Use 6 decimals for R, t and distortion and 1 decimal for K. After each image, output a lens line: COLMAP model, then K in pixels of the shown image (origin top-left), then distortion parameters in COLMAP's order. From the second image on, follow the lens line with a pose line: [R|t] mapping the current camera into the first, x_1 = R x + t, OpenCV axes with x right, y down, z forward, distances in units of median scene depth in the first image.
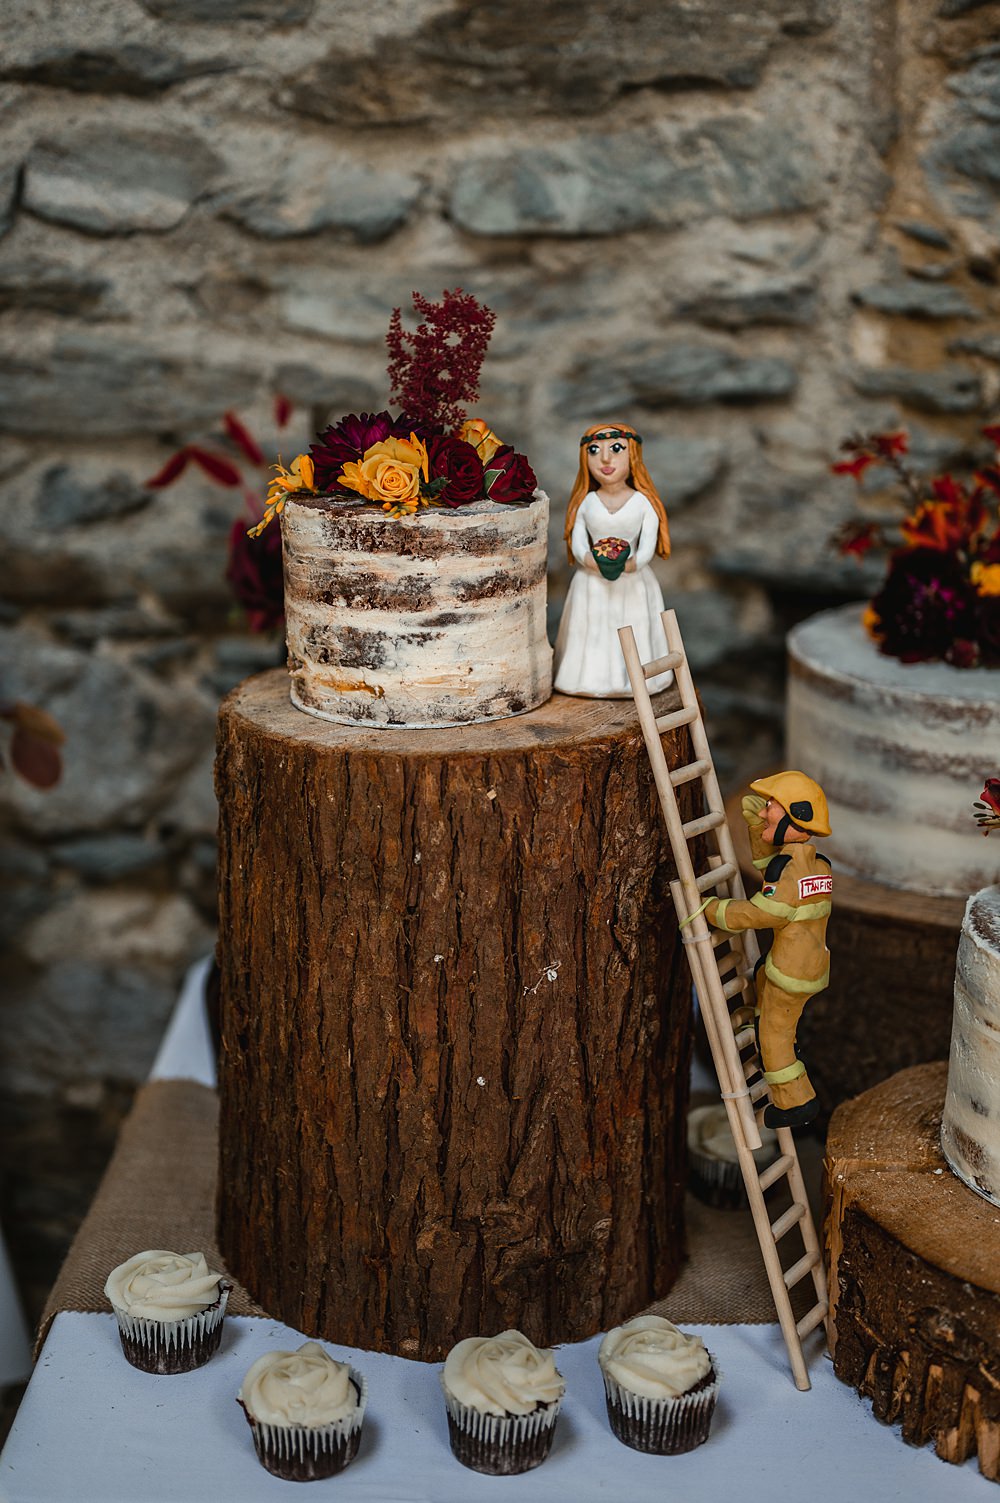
lens RADIAL K [[2146.4, 0, 500.0], [0, 2146.4, 751.5], [0, 0, 1]] dist [-0.020836, 0.001820]
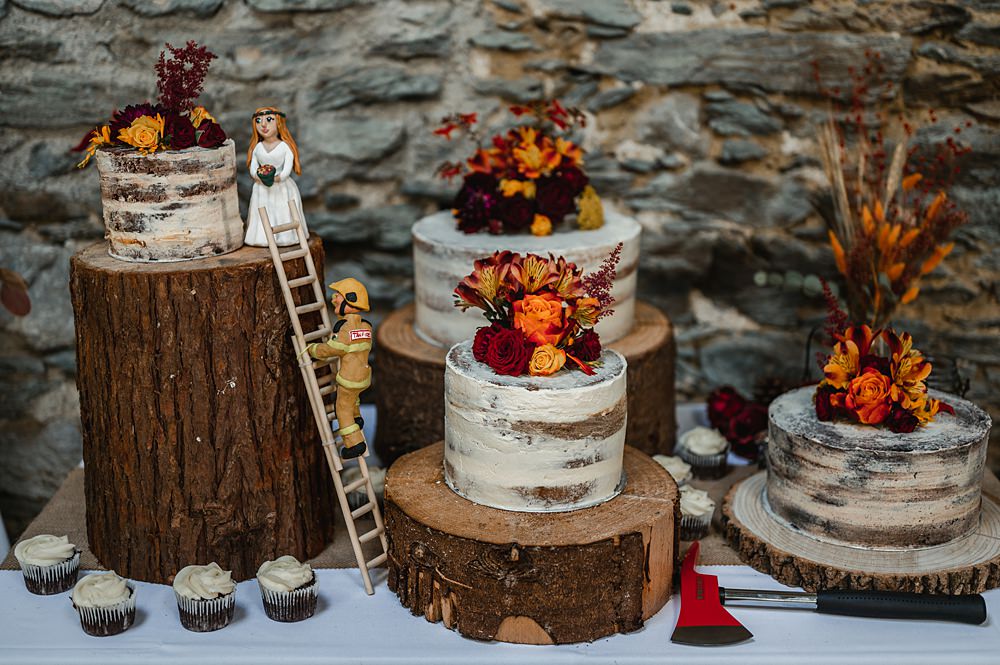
lens RADIAL K [[1428.1, 0, 500.0], [0, 1428.1, 332.5], [0, 0, 1]] dist [-0.020836, 0.001820]
pose [[0.999661, -0.024219, 0.009516, 0.246978], [0.024340, 0.999622, -0.012815, 0.075318], [-0.009202, 0.013042, 0.999873, -0.304056]]
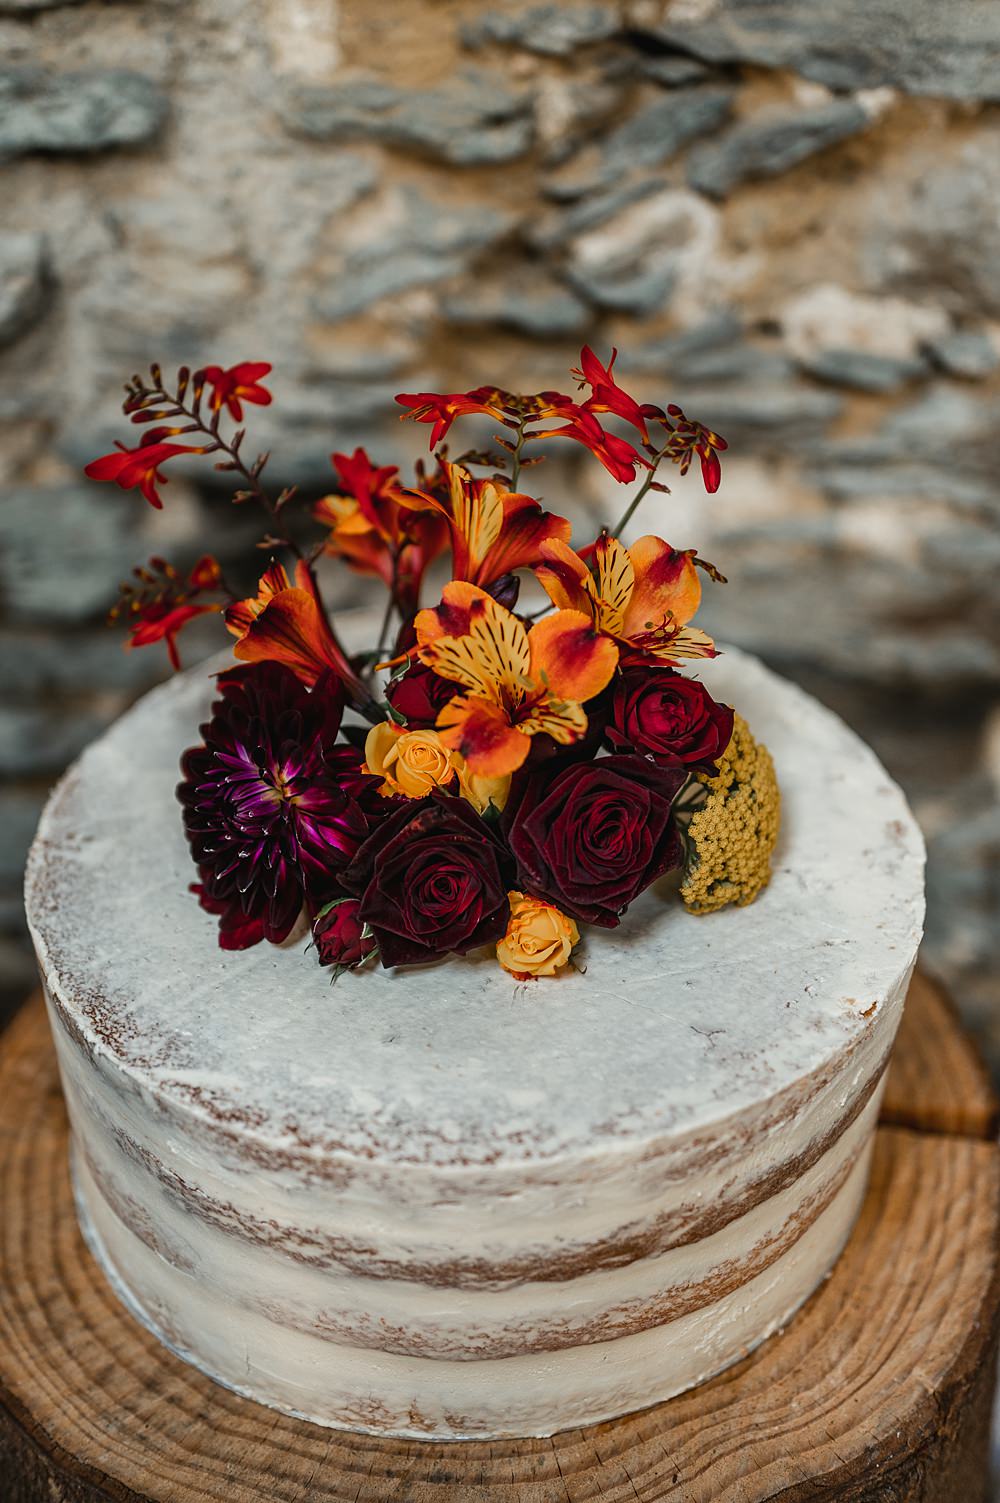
lens RADIAL K [[2146.4, 0, 500.0], [0, 2146.4, 751.5], [0, 0, 1]] dist [-0.020836, 0.001820]
pose [[0.998912, -0.041439, 0.021373, 0.287909], [0.032701, 0.949392, 0.312387, -0.268116], [-0.033236, -0.311348, 0.949715, 0.687350]]
